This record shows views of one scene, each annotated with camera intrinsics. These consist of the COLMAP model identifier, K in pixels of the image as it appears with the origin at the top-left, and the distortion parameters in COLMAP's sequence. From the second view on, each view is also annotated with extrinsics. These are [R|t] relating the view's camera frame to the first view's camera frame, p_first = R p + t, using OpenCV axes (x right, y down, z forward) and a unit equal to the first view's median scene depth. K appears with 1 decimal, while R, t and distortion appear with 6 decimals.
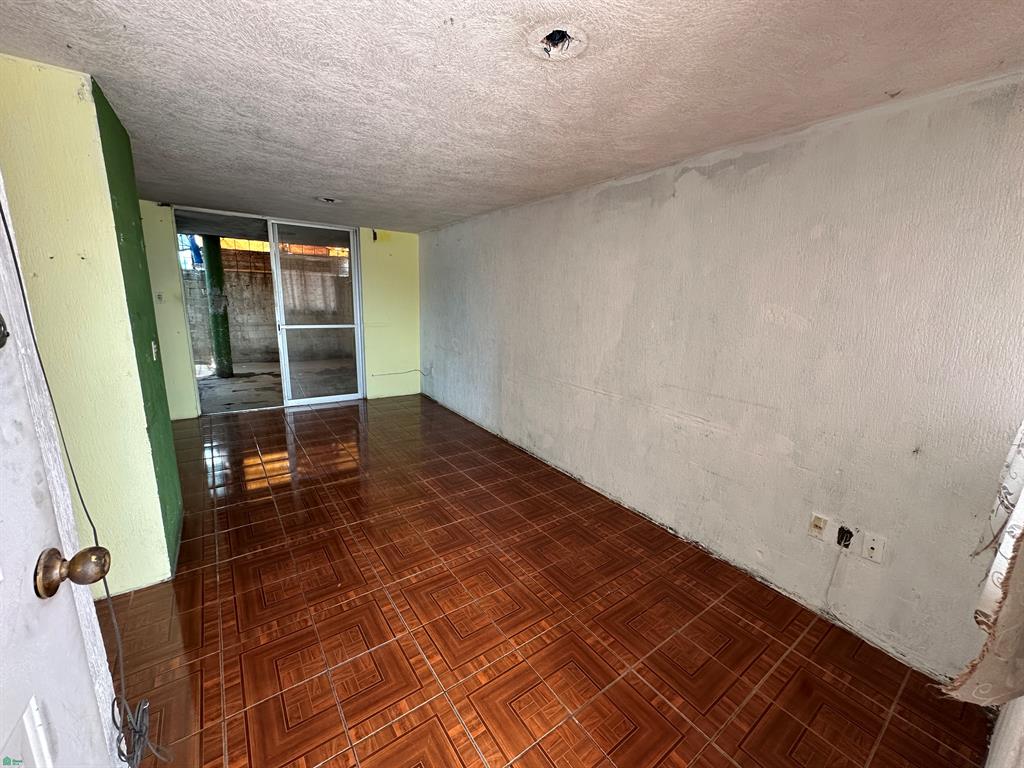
lens RADIAL K [[409.6, 0, 509.8], [0, 409.6, 383.5], [0, 0, 1]] dist [-0.005522, 0.000536]
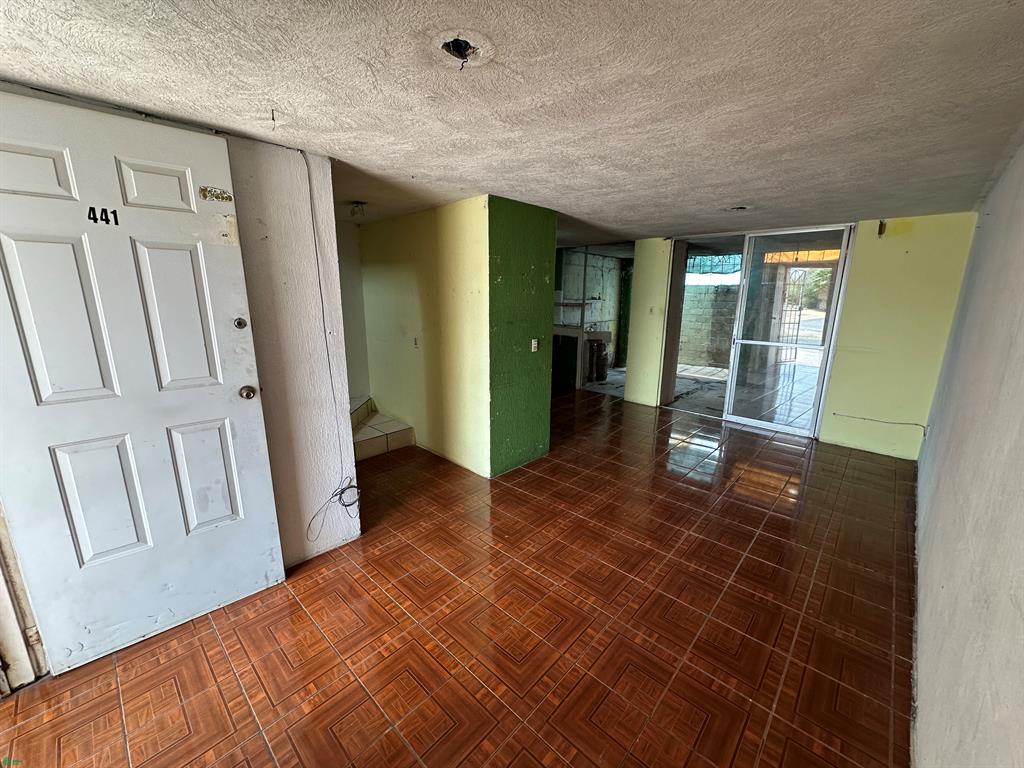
lens RADIAL K [[409.6, 0, 514.1], [0, 409.6, 383.5], [0, 0, 1]] dist [-0.005522, 0.000536]
pose [[0.190116, 0.182924, -0.964570, 0.592352], [-0.206373, 0.967983, 0.142896, -0.128530], [0.959826, 0.171894, 0.221780, 0.523062]]
